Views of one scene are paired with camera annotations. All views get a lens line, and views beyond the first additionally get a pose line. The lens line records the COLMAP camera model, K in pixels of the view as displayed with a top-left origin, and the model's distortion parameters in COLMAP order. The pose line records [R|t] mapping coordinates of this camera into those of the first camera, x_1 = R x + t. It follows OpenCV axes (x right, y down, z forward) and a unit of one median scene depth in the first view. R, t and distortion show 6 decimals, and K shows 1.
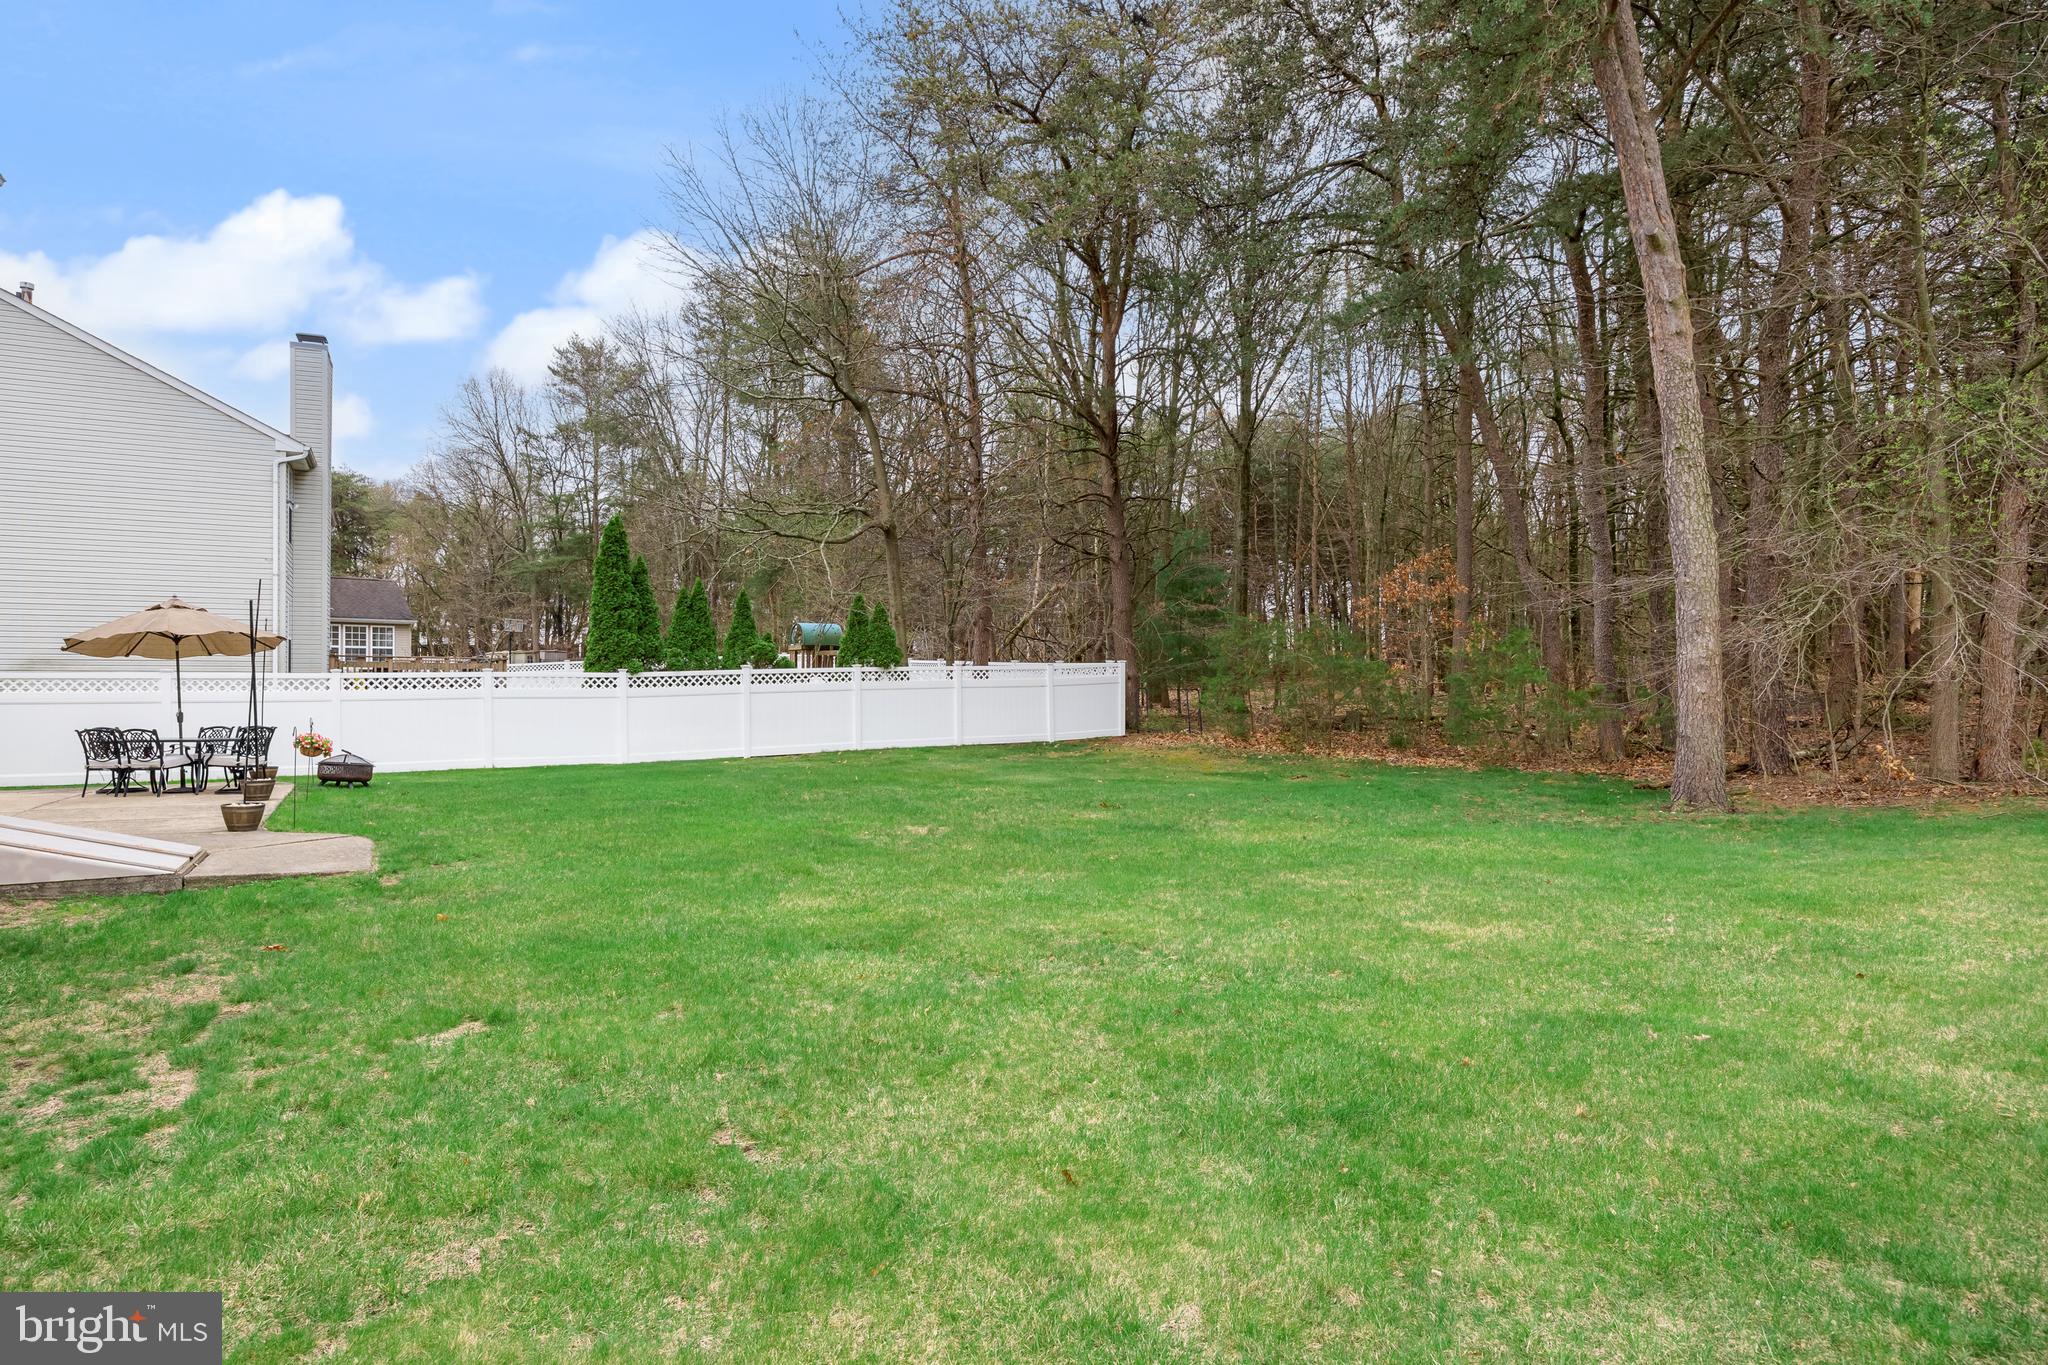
lens RADIAL K [[1122.2, 0, 1027.5], [0, 1122.2, 697.0], [0, 0, 1]] dist [0.008324, -0.000295]
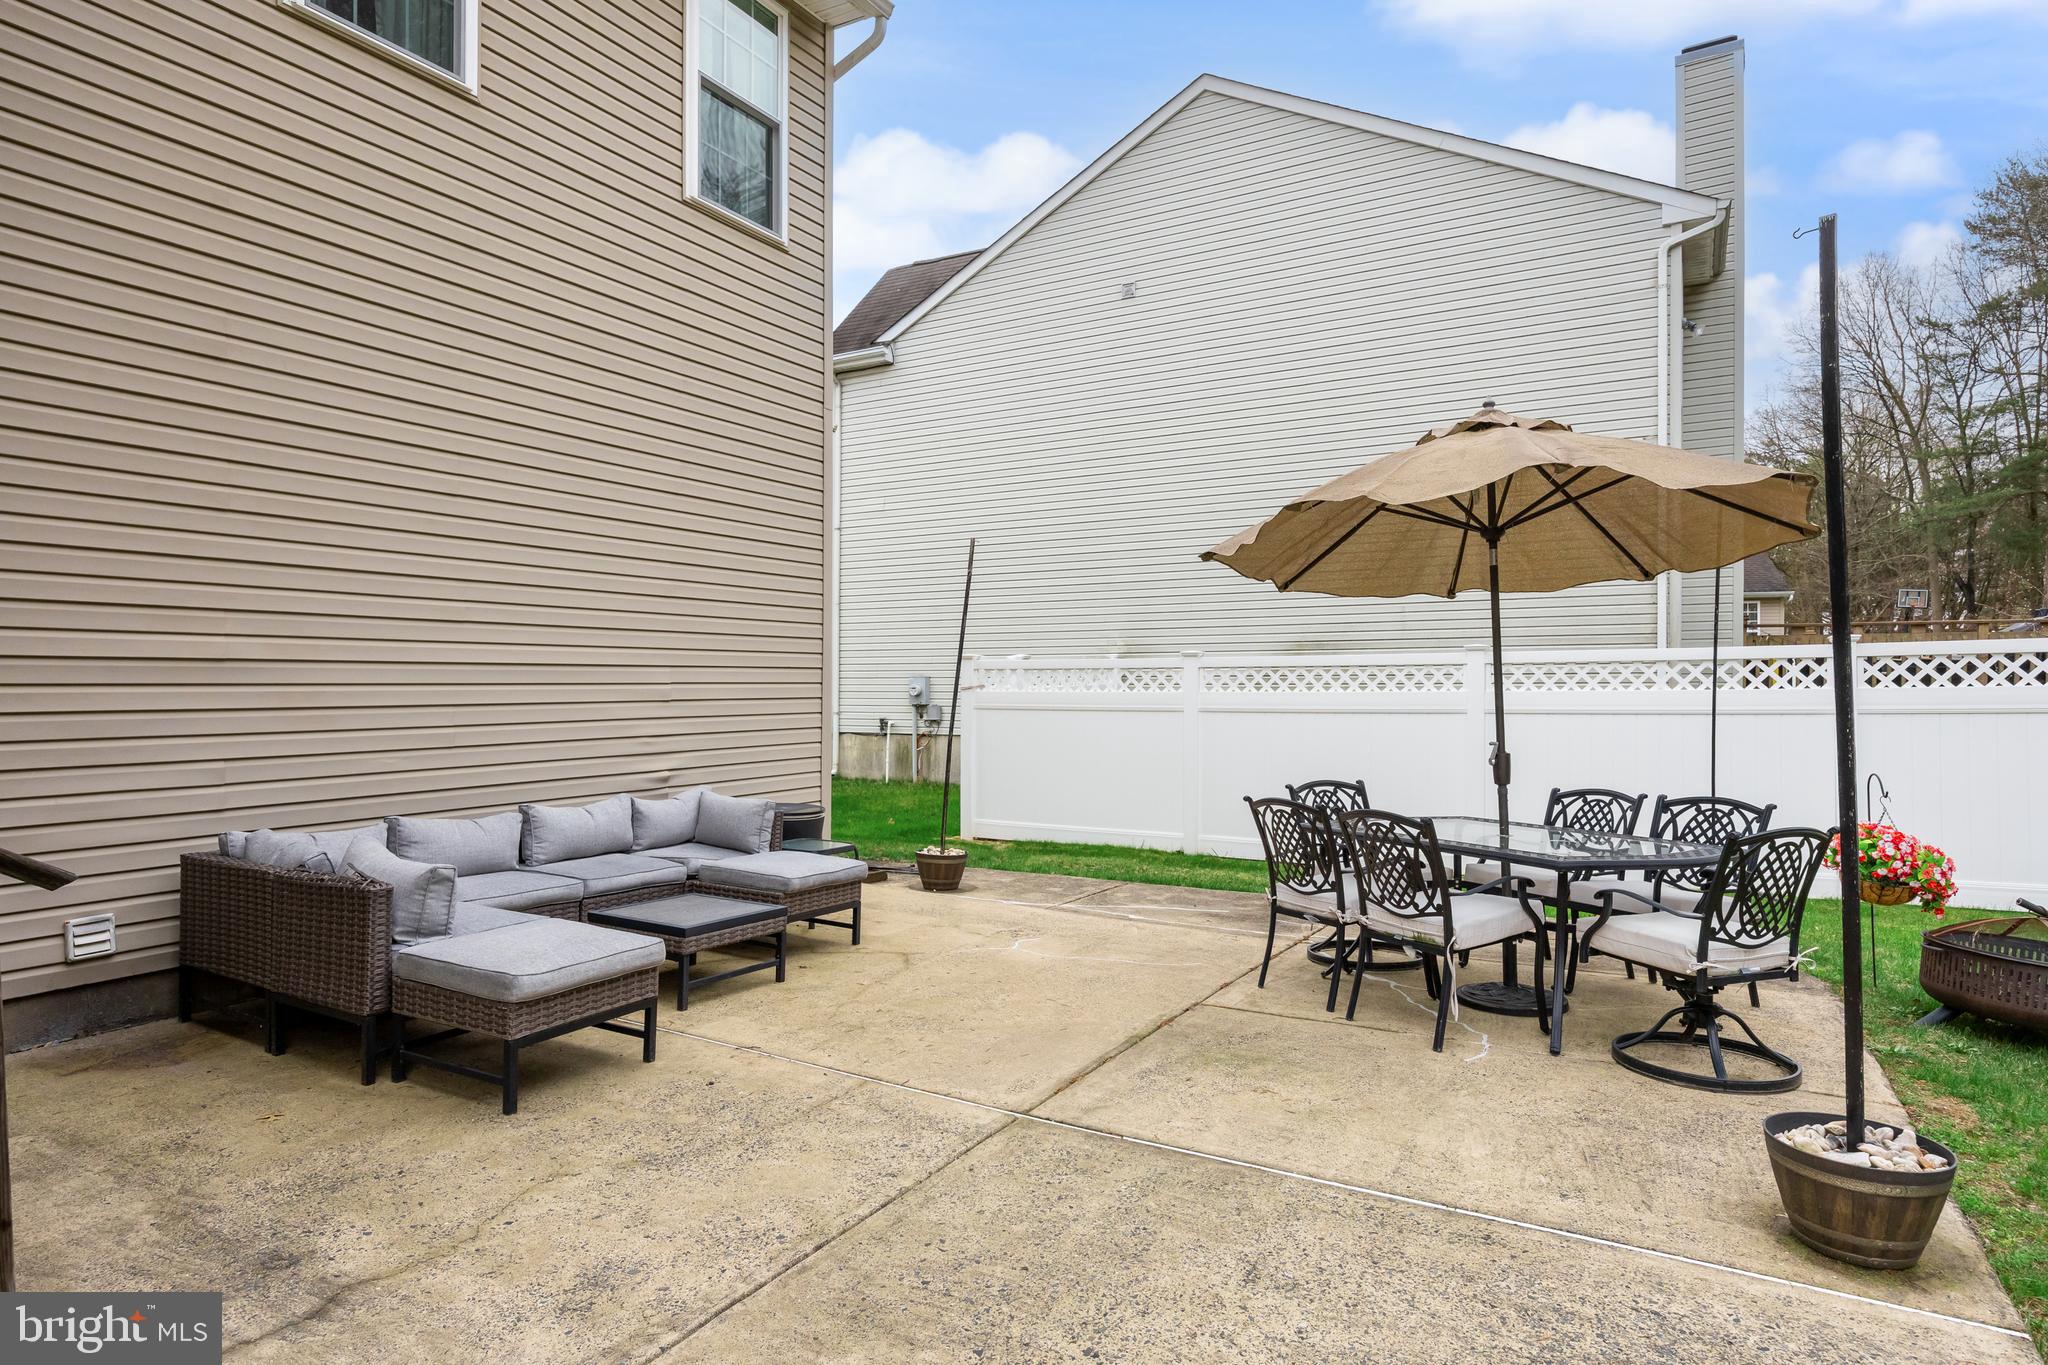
lens RADIAL K [[1122.2, 0, 1024.4], [0, 1122.2, 689.3], [0, 0, 1]] dist [0.008324, -0.000295]
pose [[0.503619, -0.000875, -0.863925, -0.366208], [-0.006803, 0.999964, -0.004979, -0.001251], [0.863899, 0.008385, 0.503596, 0.485673]]
